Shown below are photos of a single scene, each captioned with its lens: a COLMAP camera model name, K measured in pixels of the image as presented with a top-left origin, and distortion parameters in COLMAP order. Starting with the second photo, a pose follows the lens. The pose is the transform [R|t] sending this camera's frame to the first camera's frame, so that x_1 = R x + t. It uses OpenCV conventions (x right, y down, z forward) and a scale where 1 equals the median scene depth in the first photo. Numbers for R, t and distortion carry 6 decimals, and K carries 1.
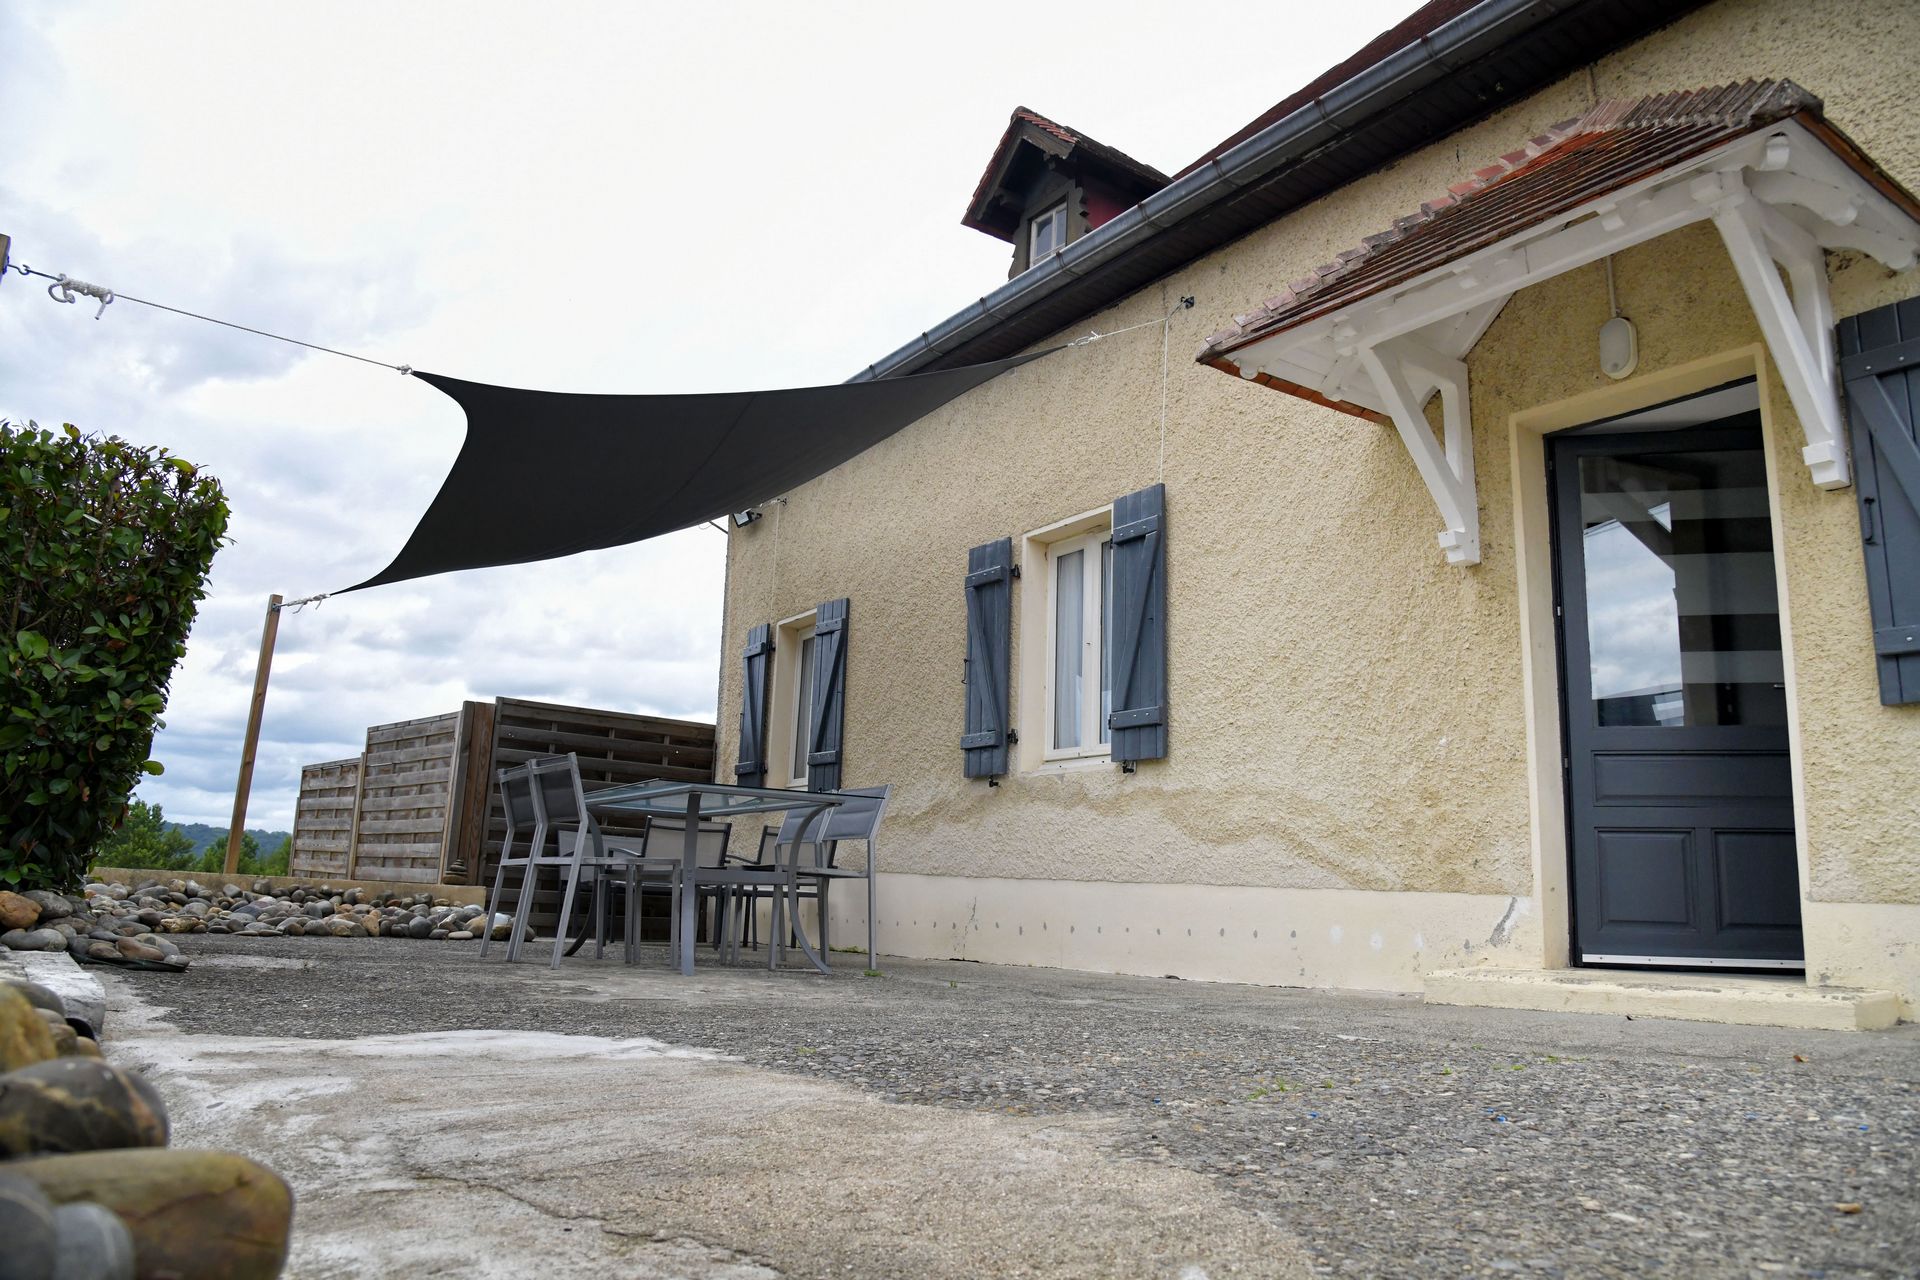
lens RADIAL K [[1295.3, 0, 977.0], [0, 1295.3, 622.6], [0, 0, 1]] dist [-0.112224, 0.055101]
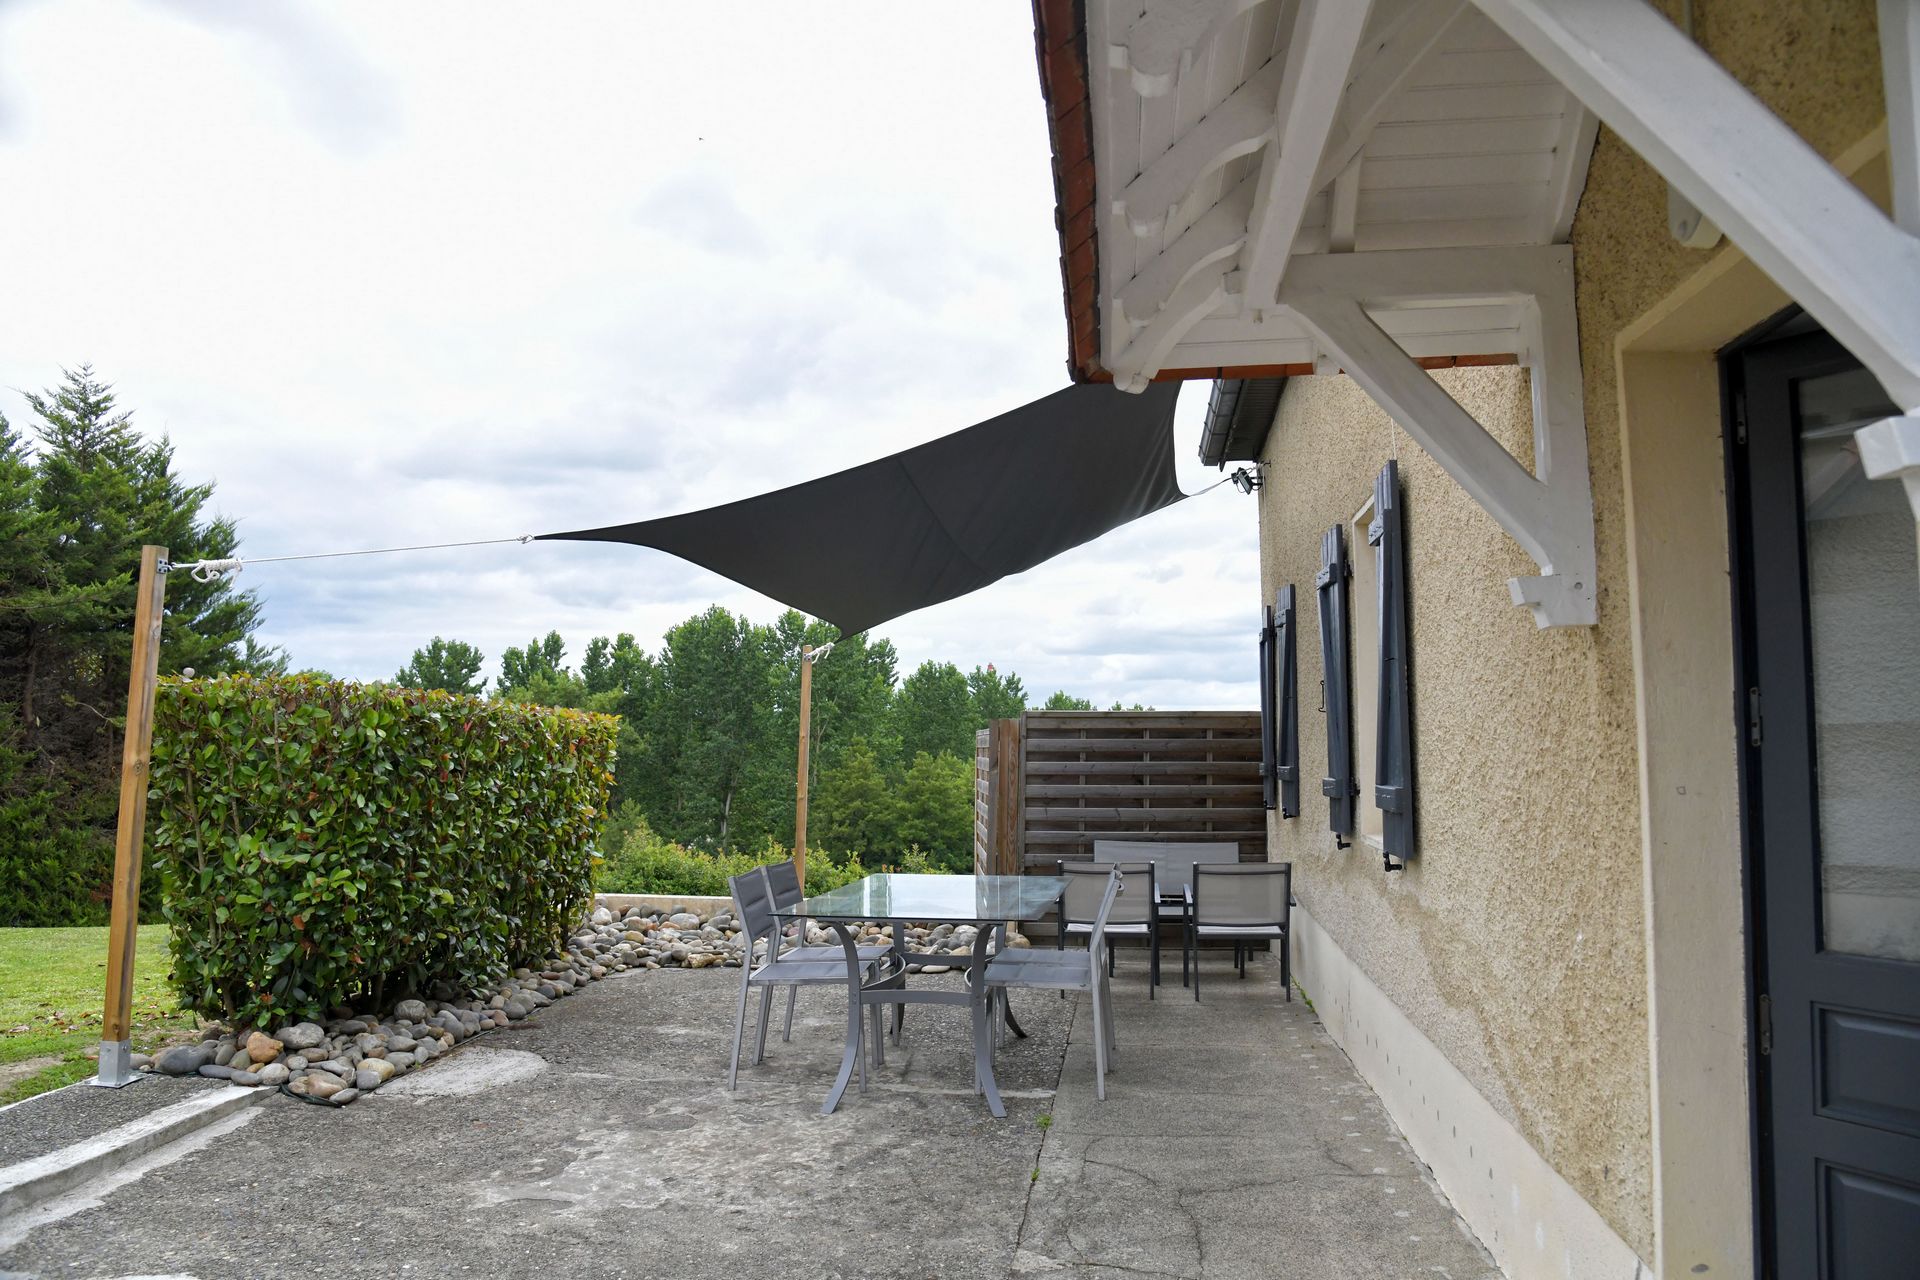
lens RADIAL K [[1295.3, 0, 977.0], [0, 1295.3, 622.6], [0, 0, 1]] dist [-0.112224, 0.055101]
pose [[0.742155, -0.095845, -0.663339, 0.471508], [0.161897, 0.986050, 0.038659, -0.093885], [0.650381, -0.136084, 0.747319, 0.368120]]
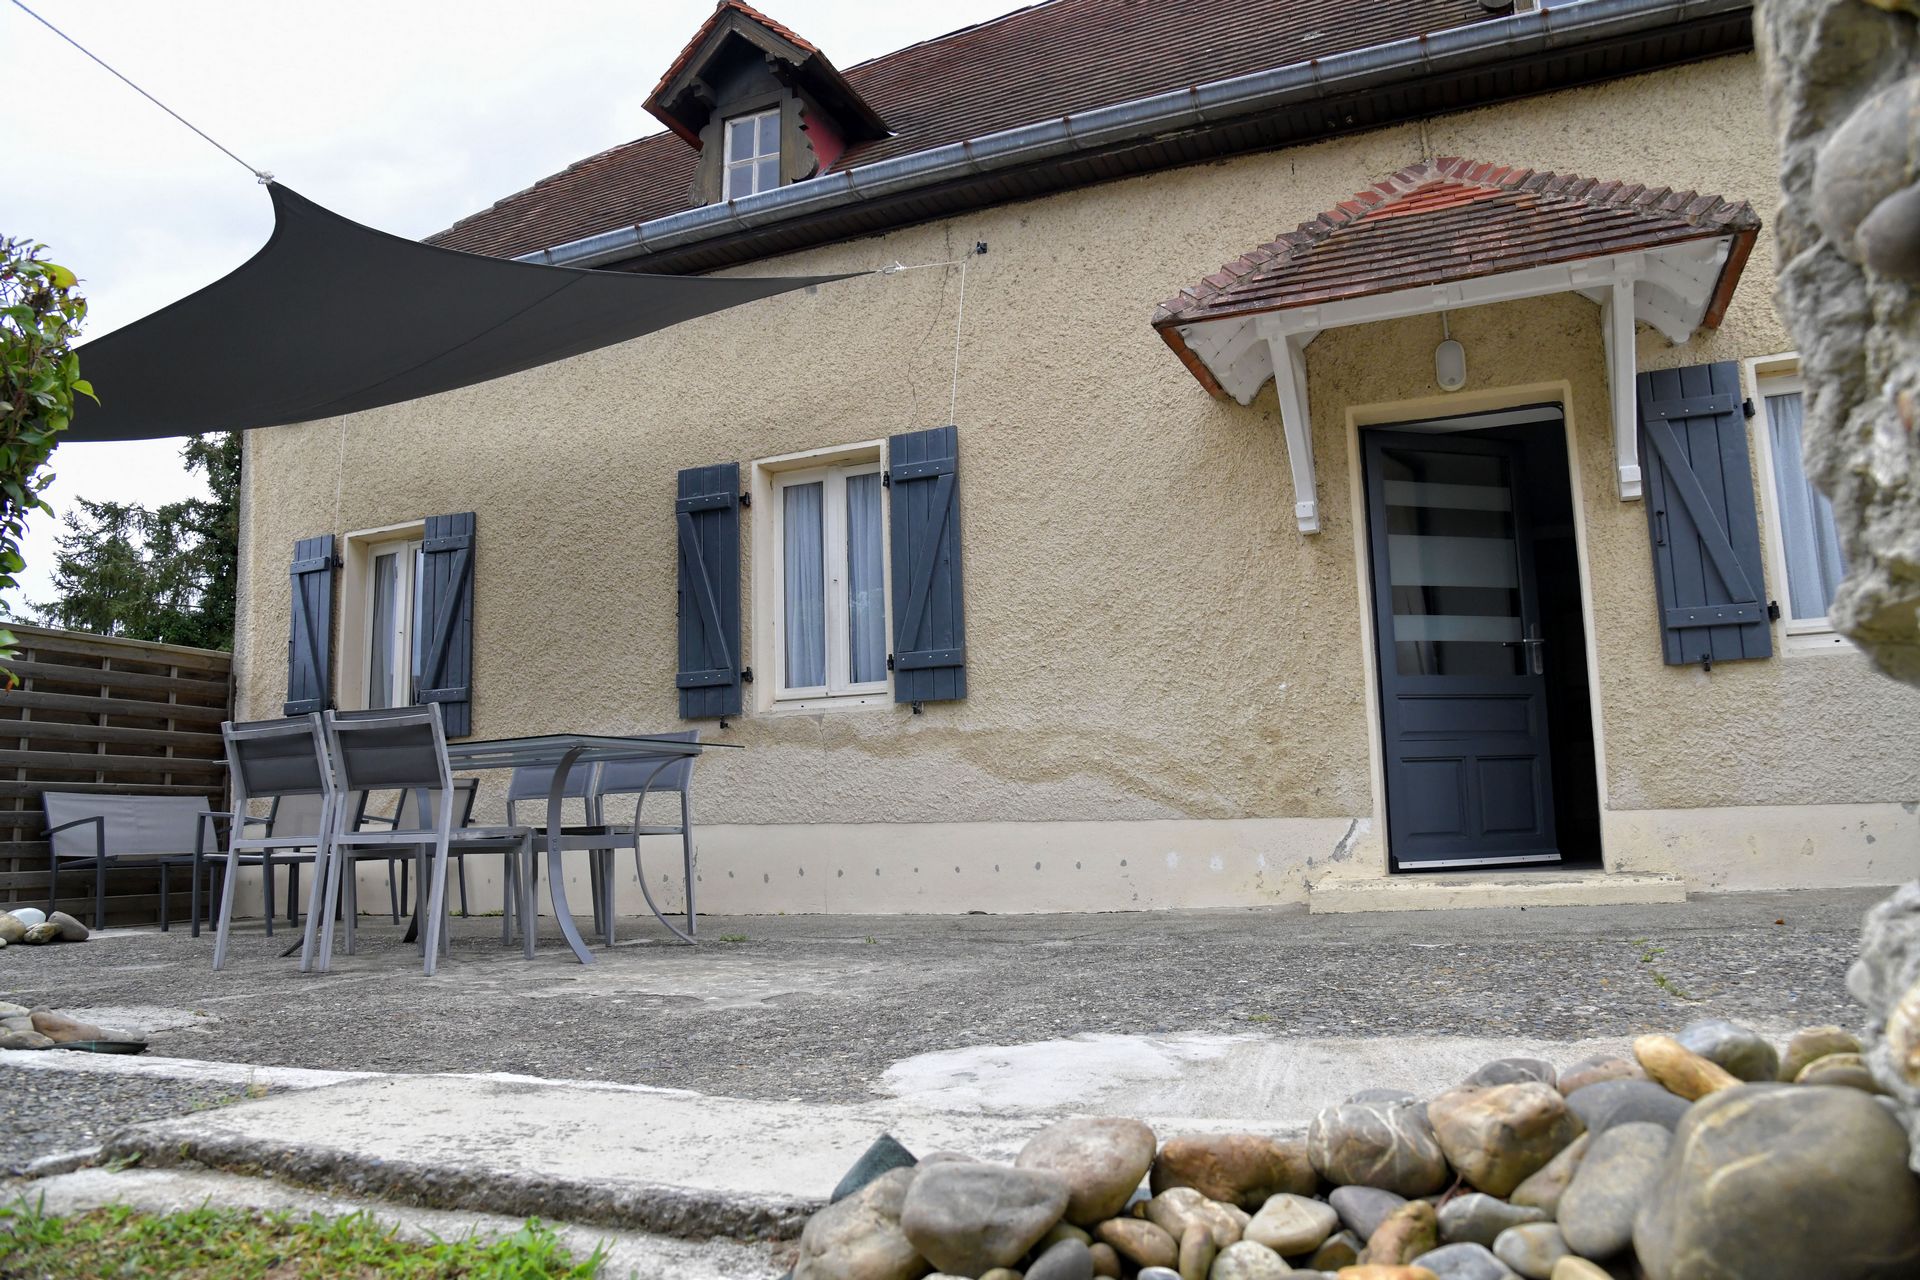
lens RADIAL K [[1295.3, 0, 977.0], [0, 1295.3, 622.6], [0, 0, 1]] dist [-0.112224, 0.055101]
pose [[0.849313, 0.021965, 0.527432, -0.409769], [-0.052801, 0.997658, 0.043477, 0.000101], [-0.525242, -0.064774, 0.848484, 0.144045]]
